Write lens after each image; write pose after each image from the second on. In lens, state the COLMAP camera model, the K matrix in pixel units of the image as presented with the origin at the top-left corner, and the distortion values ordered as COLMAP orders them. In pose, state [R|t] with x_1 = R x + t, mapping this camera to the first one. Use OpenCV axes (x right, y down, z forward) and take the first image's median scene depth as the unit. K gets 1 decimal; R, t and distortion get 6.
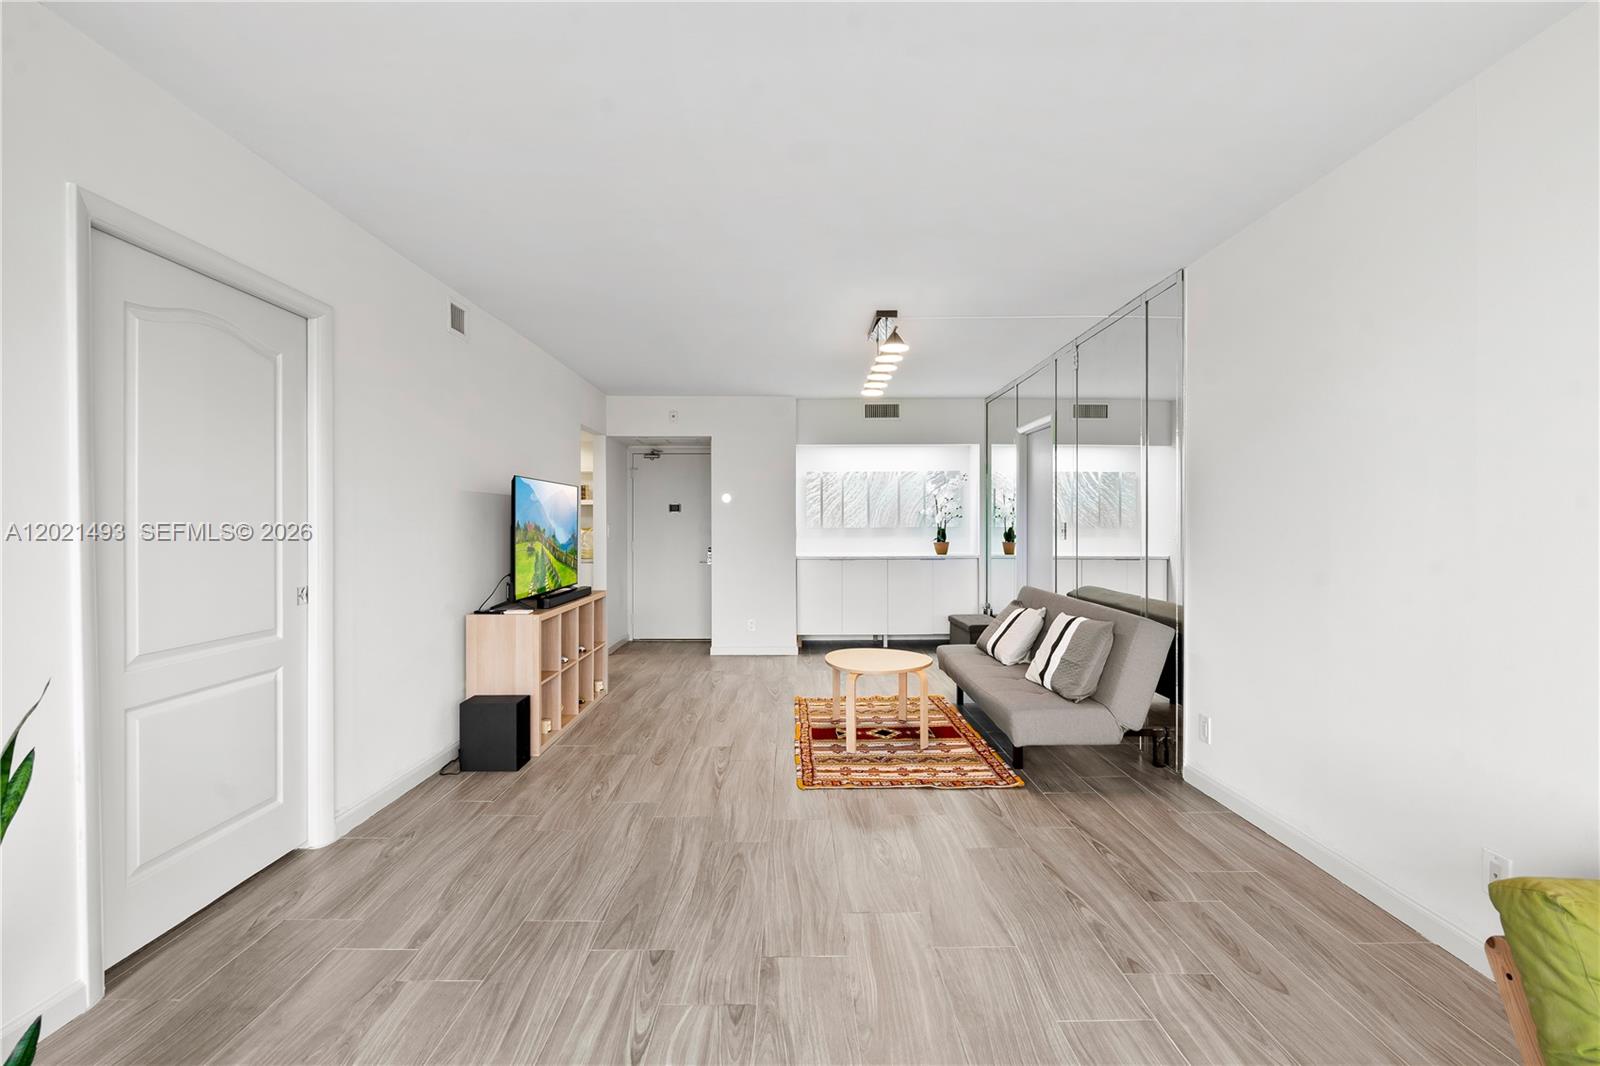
lens RADIAL K [[734.1, 0, 799.7], [0, 734.1, 527.1], [0, 0, 1]] dist [-0.004166, 0.001808]
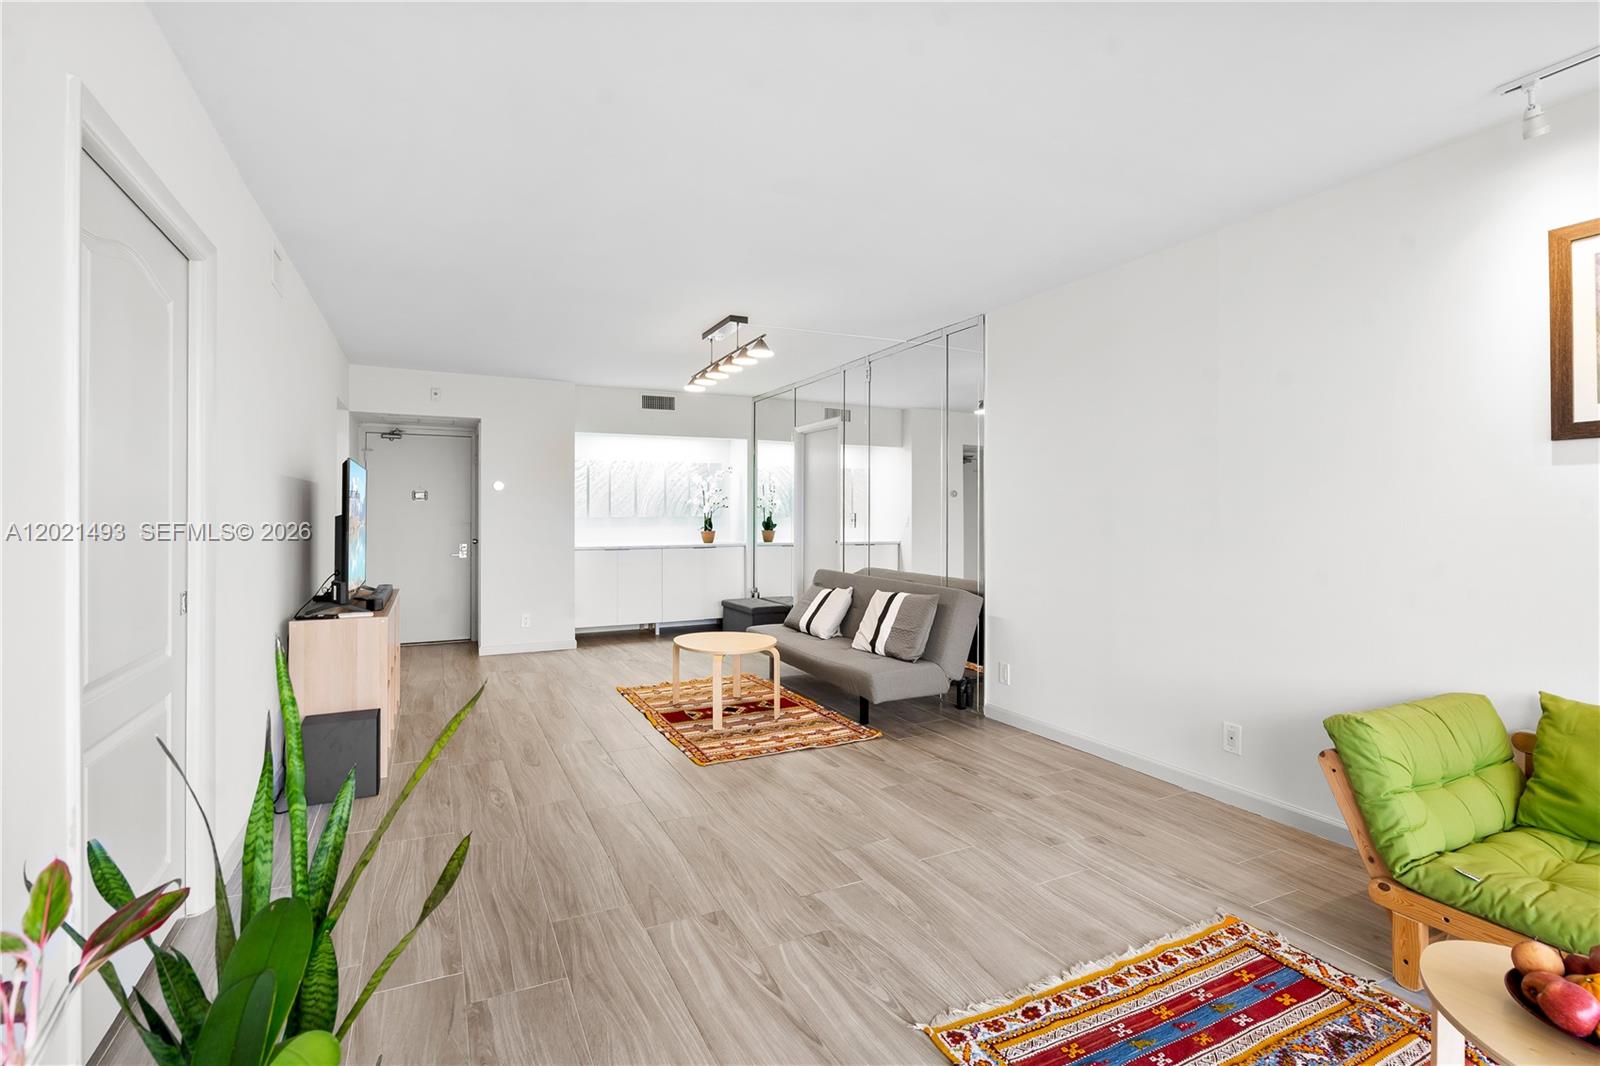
lens RADIAL K [[743.3, 0, 796.3], [0, 743.3, 513.5], [0, 0, 1]] dist [-0.010480, 0.008806]
pose [[0.901308, 0.001504, 0.433176, -0.286954], [0.000038, 0.999994, -0.003552, -0.001643], [-0.433179, 0.003218, 0.901302, -0.017602]]
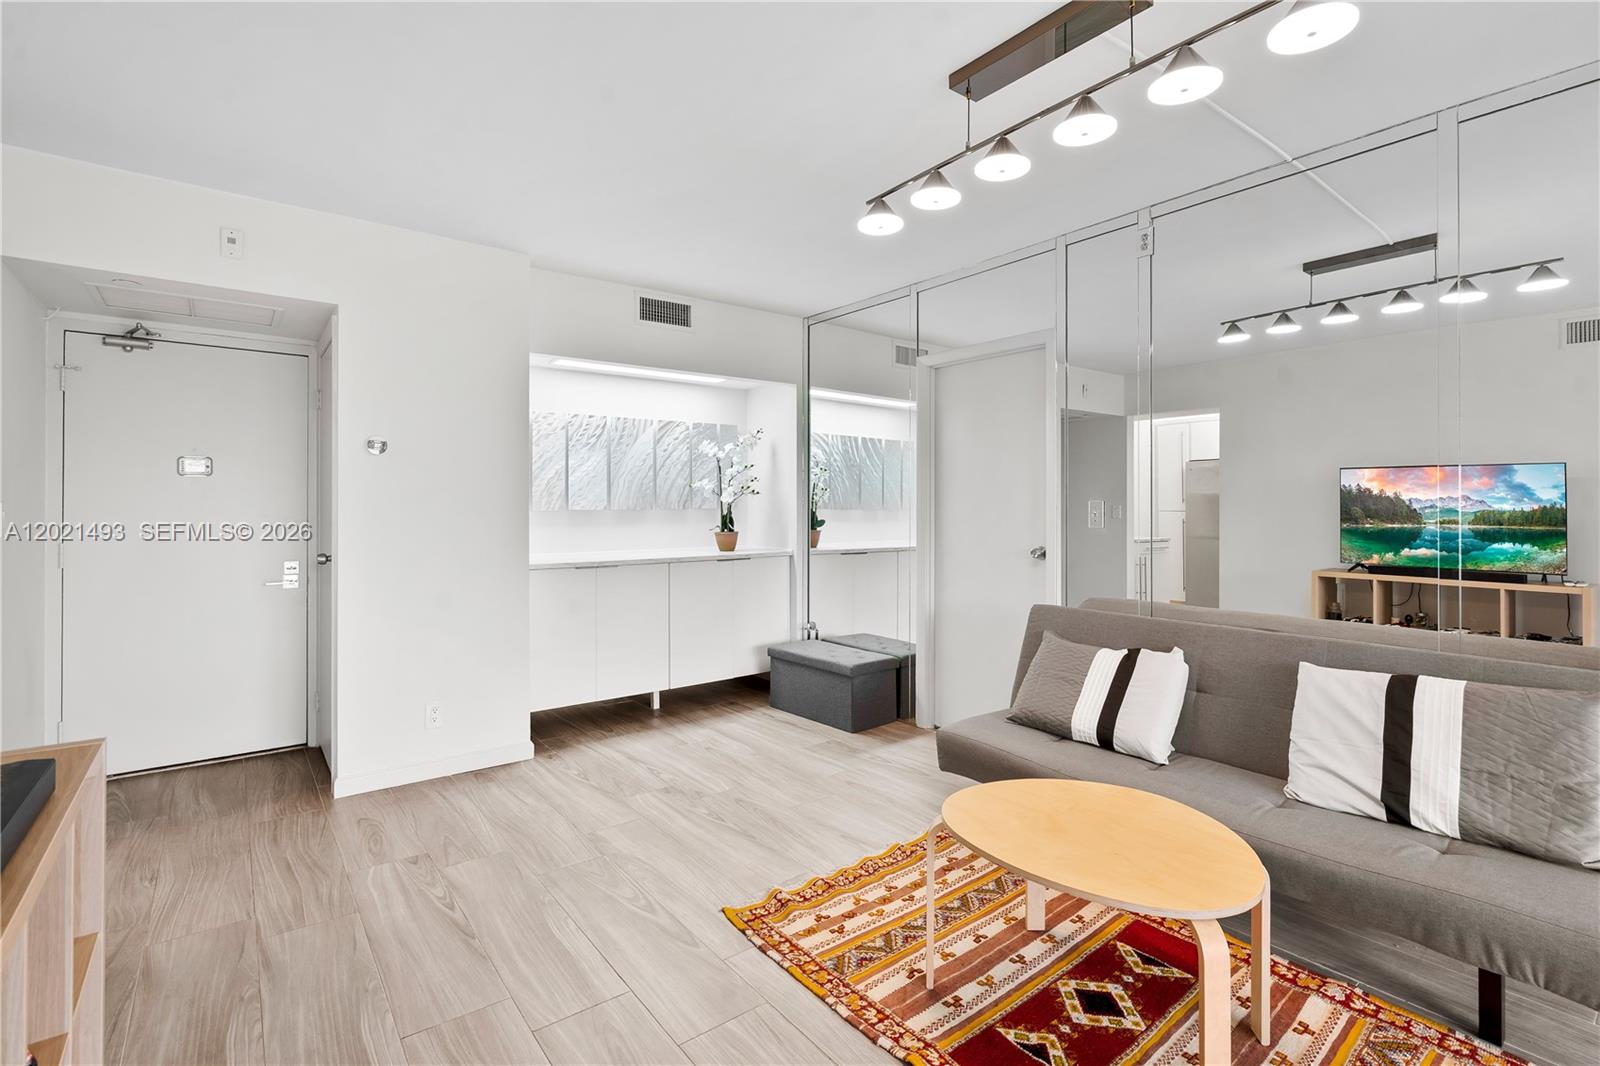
lens RADIAL K [[745.9, 0, 795.7], [0, 745.9, 509.3], [0, 0, 1]] dist [0.000213, 0.001220]
pose [[0.797158, -0.001820, 0.603767, -0.296883], [0.002195, 0.999998, 0.000117, 0.000527], [-0.603766, 0.001232, 0.797160, 0.819602]]
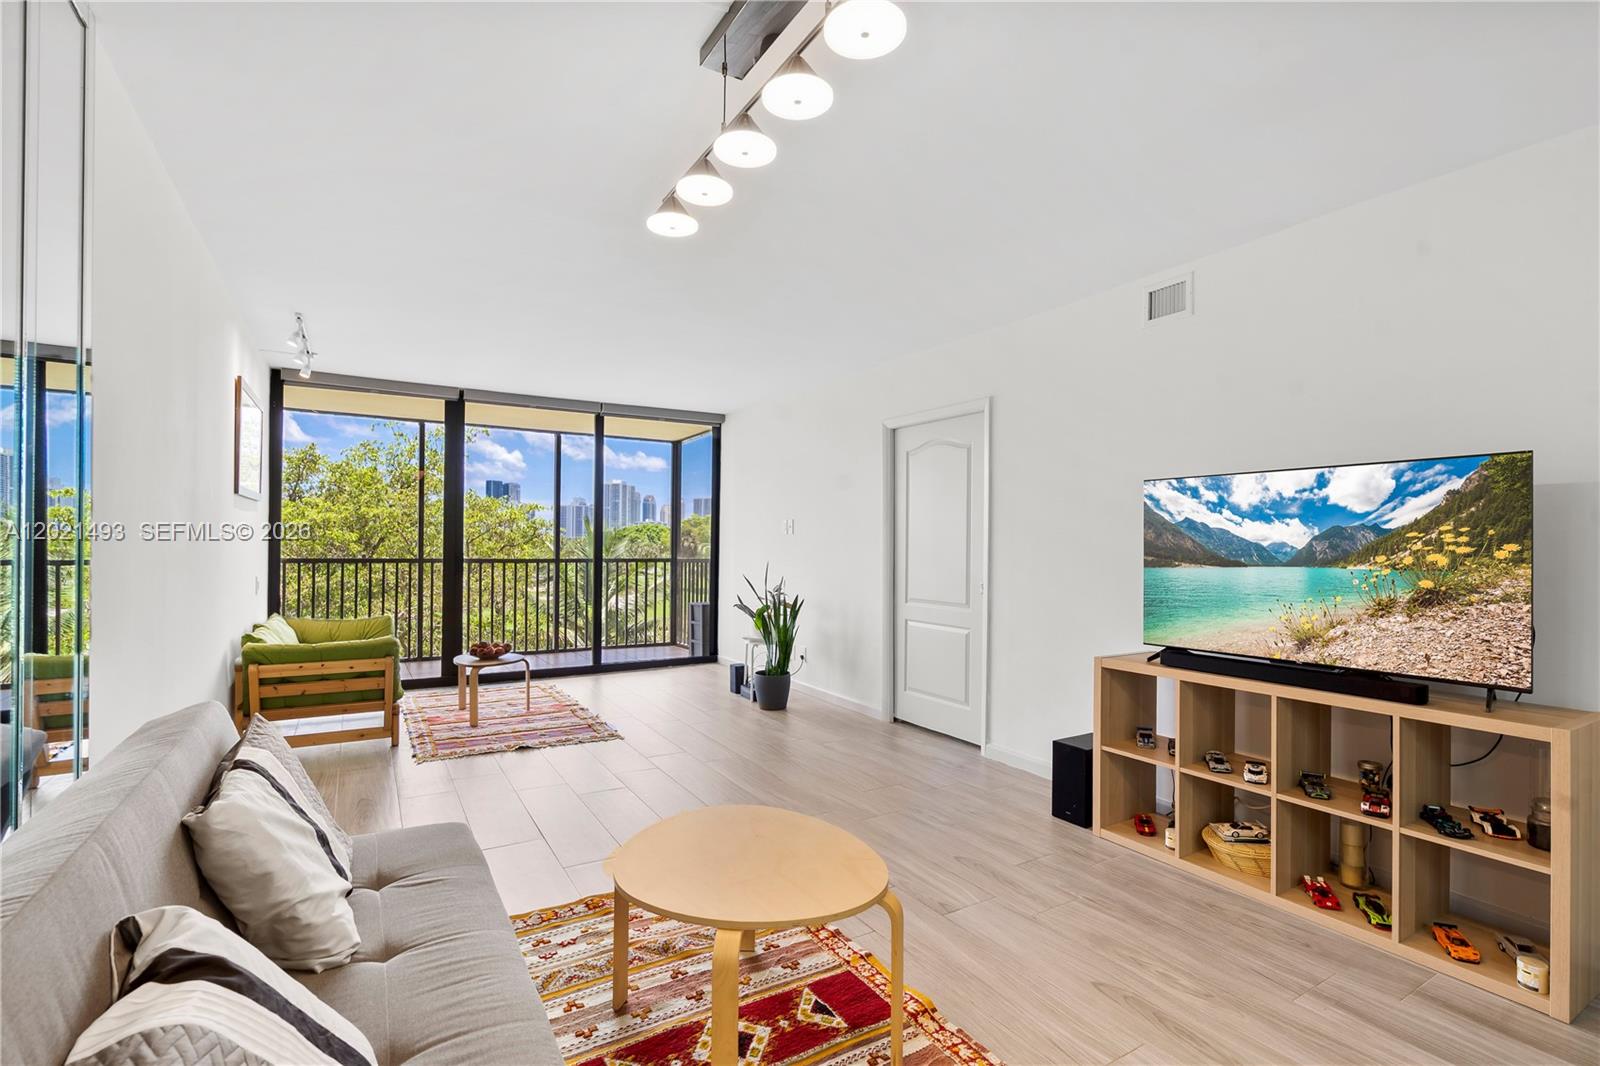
lens RADIAL K [[747.6, 0, 800.0], [0, 747.6, 533.0], [0, 0, 1]] dist [-0.003354, 0.001364]
pose [[-0.862791, -0.012707, -0.505401, 0.318949], [-0.008879, 0.999911, -0.009983, -0.003039], [0.505483, -0.004126, -0.862827, 1.480997]]
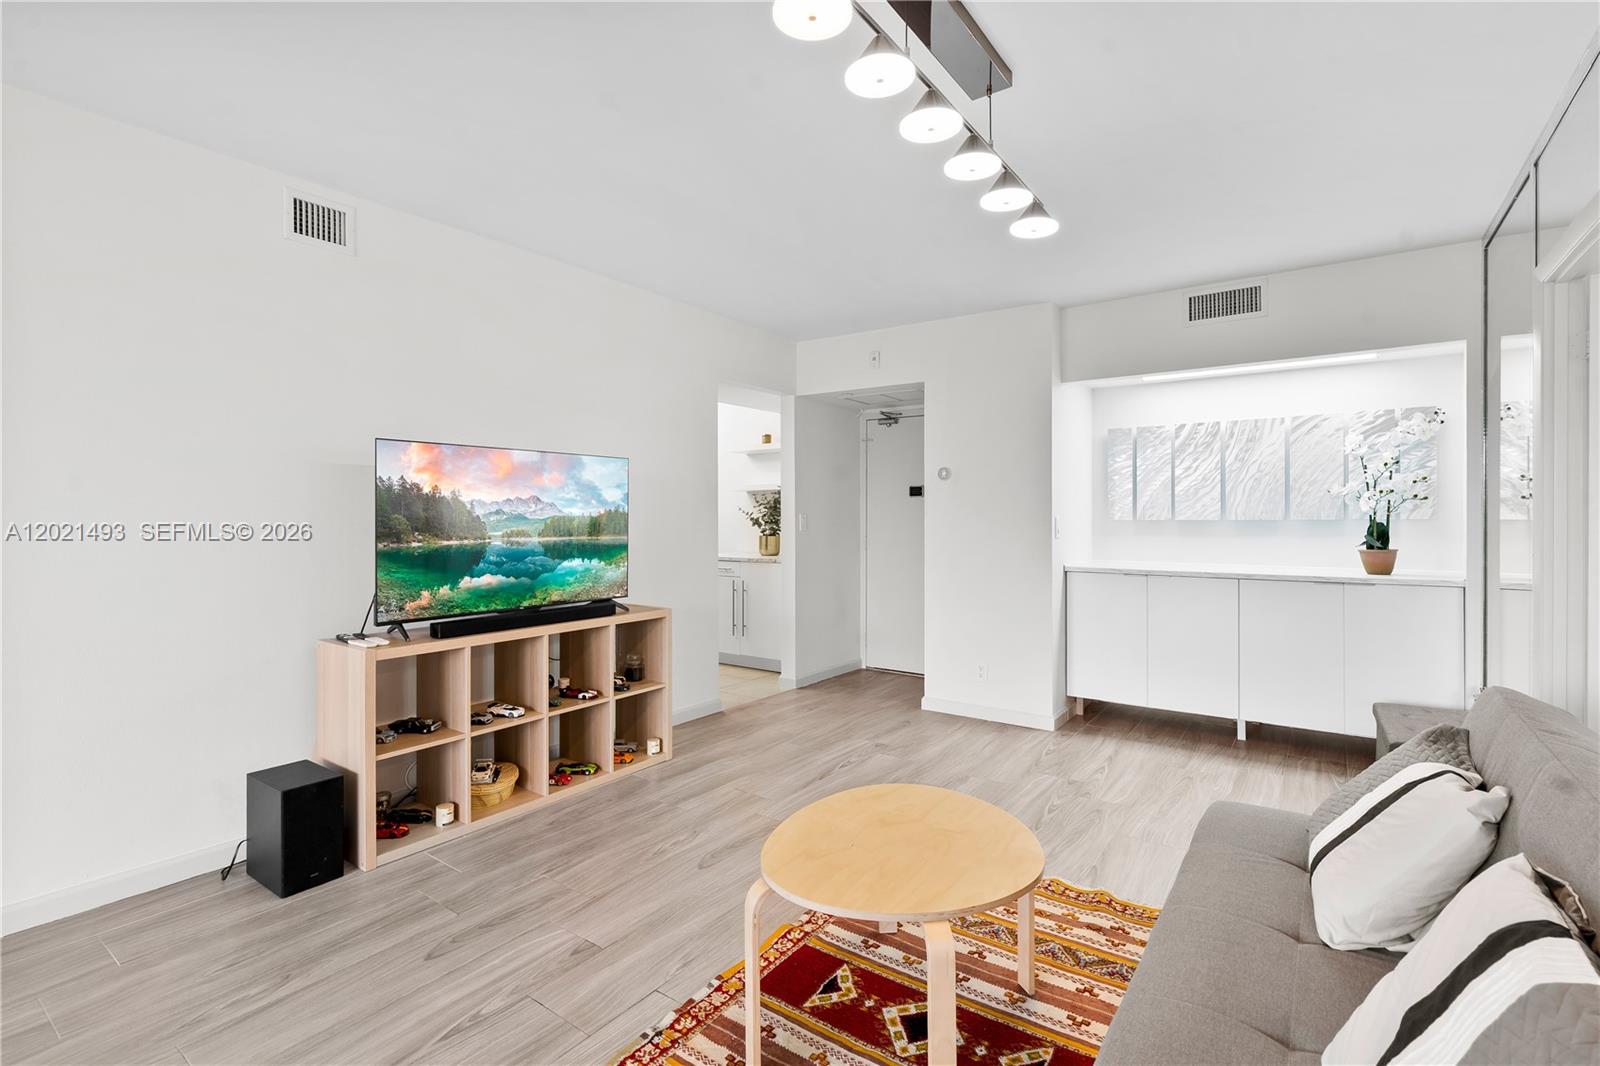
lens RADIAL K [[734.1, 0, 799.7], [0, 734.1, 527.1], [0, 0, 1]] dist [-0.004166, 0.001808]
pose [[0.808734, 0.009446, -0.588098, 0.315519], [-0.003559, 0.999931, 0.011167, 0.001281], [0.588163, -0.006938, 0.808712, 0.679309]]
